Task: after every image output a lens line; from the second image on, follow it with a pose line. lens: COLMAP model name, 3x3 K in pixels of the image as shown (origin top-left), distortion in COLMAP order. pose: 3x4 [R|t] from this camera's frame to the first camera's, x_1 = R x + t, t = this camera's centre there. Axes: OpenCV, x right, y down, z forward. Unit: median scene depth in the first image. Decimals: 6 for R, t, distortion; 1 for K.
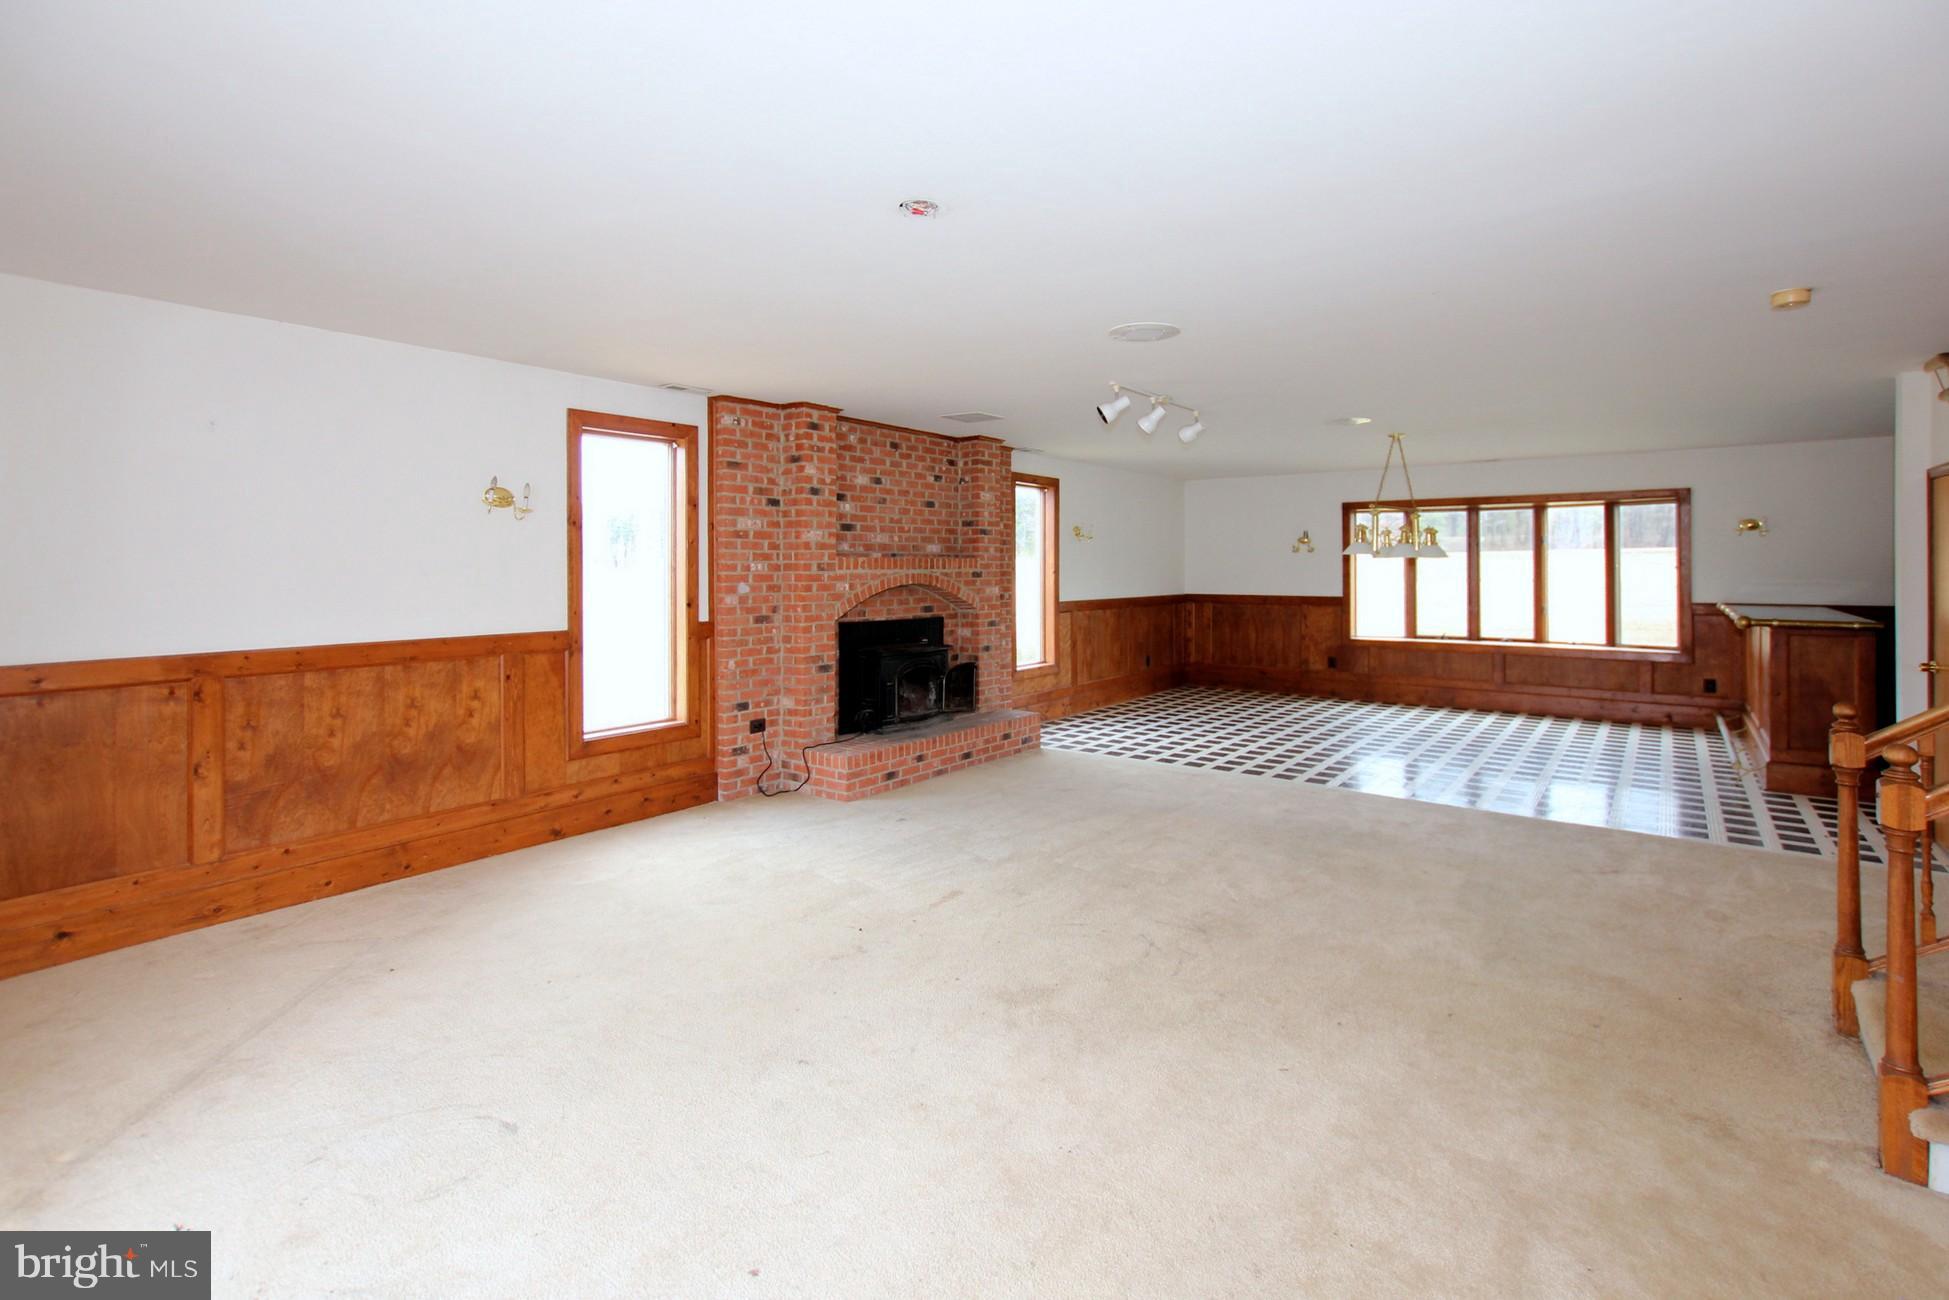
lens RADIAL K [[918.3, 0, 970.3], [0, 918.3, 568.7], [0, 0, 1]] dist [0.000735, 0.000026]
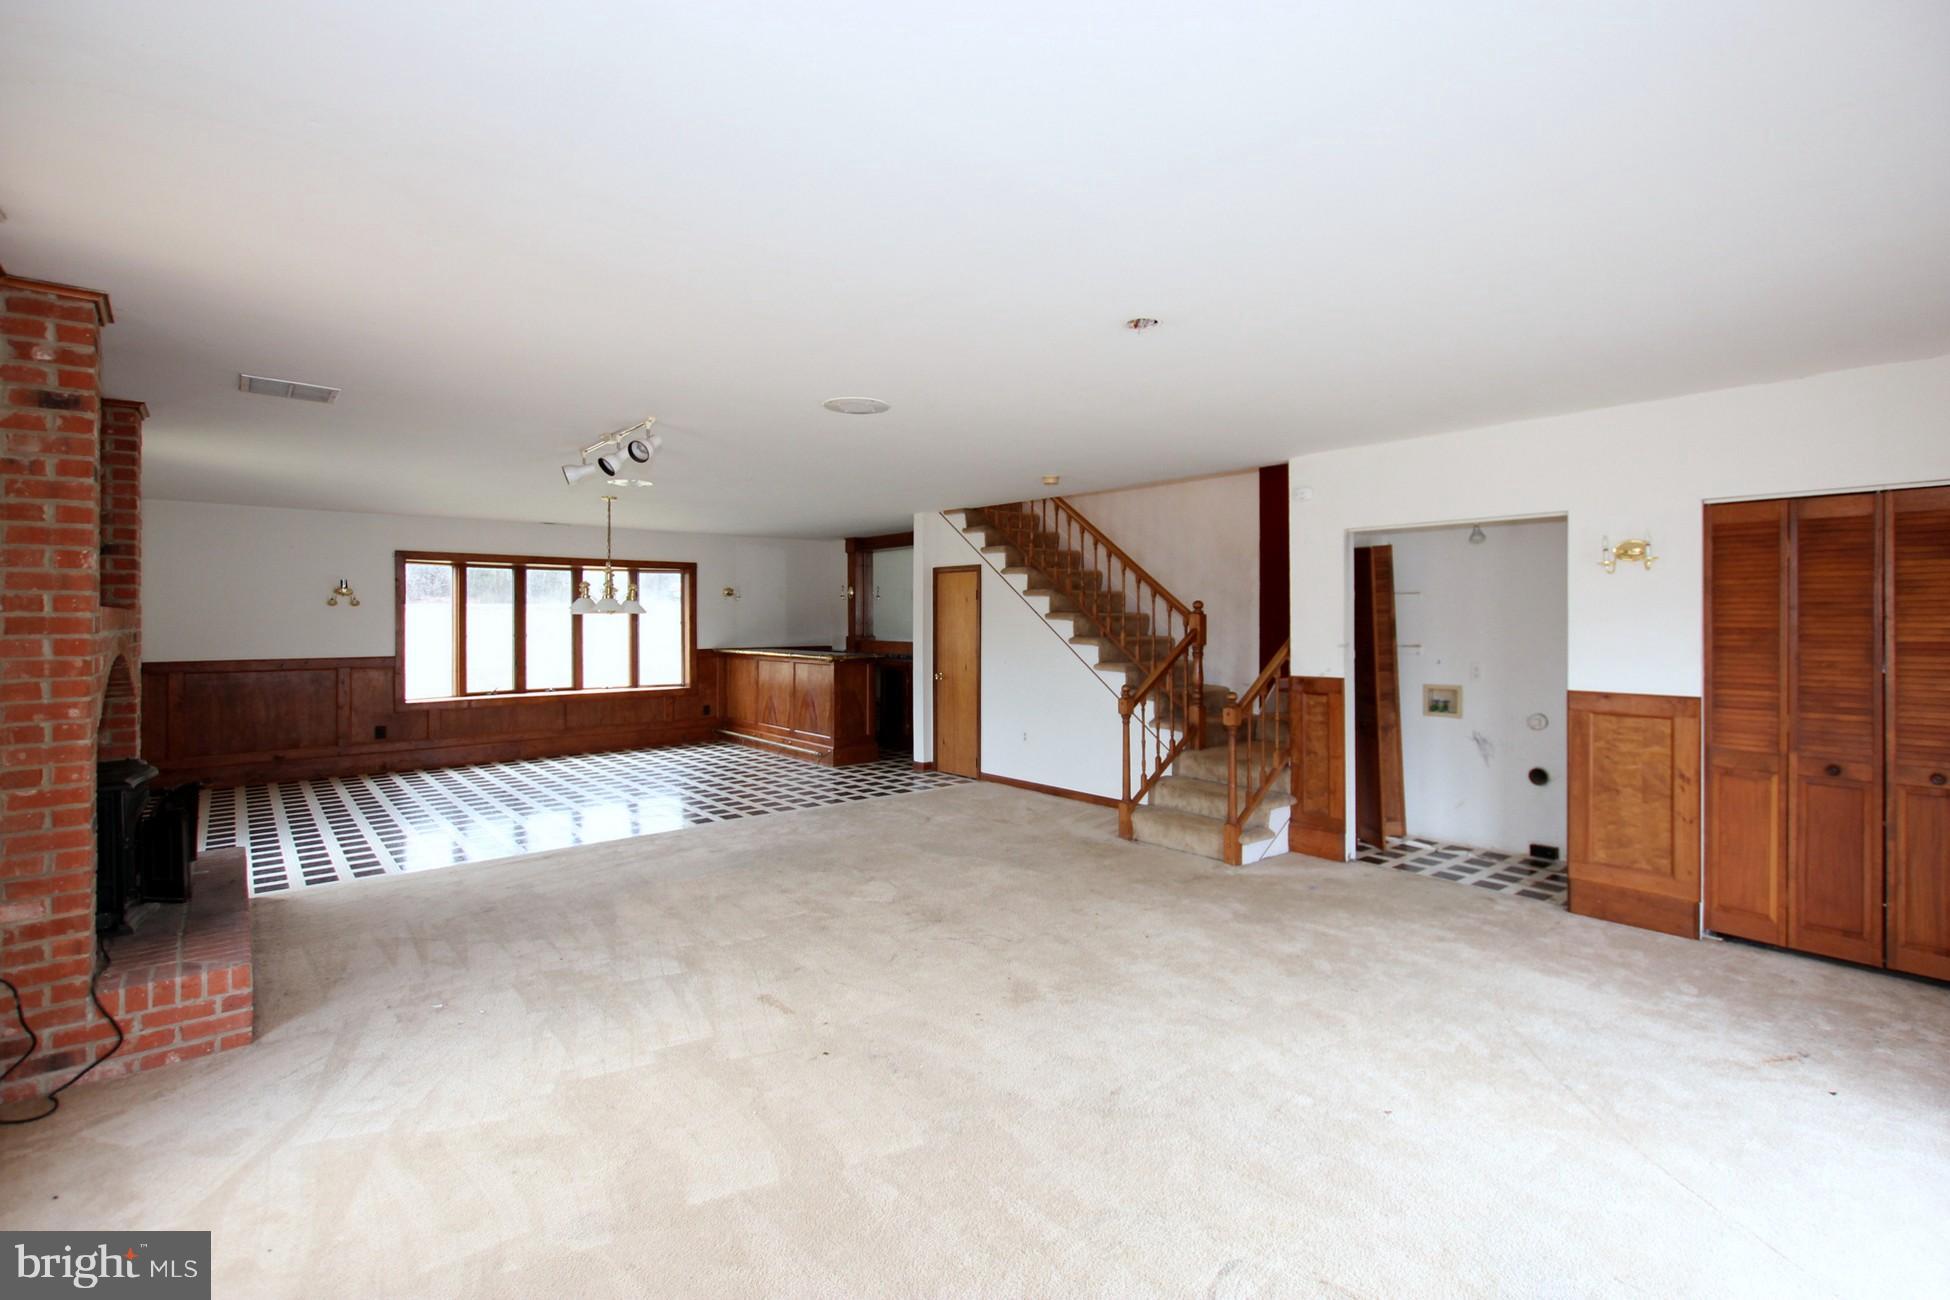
lens RADIAL K [[887.2, 0, 1016.6], [0, 887.2, 620.8], [0, 0, 1]] dist [0.000715, -0.000035]
pose [[0.199113, -0.000946, 0.979976, -0.338794], [0.005184, 0.999987, -0.000088, -0.000914], [-0.979963, 0.005098, 0.199115, 0.255904]]
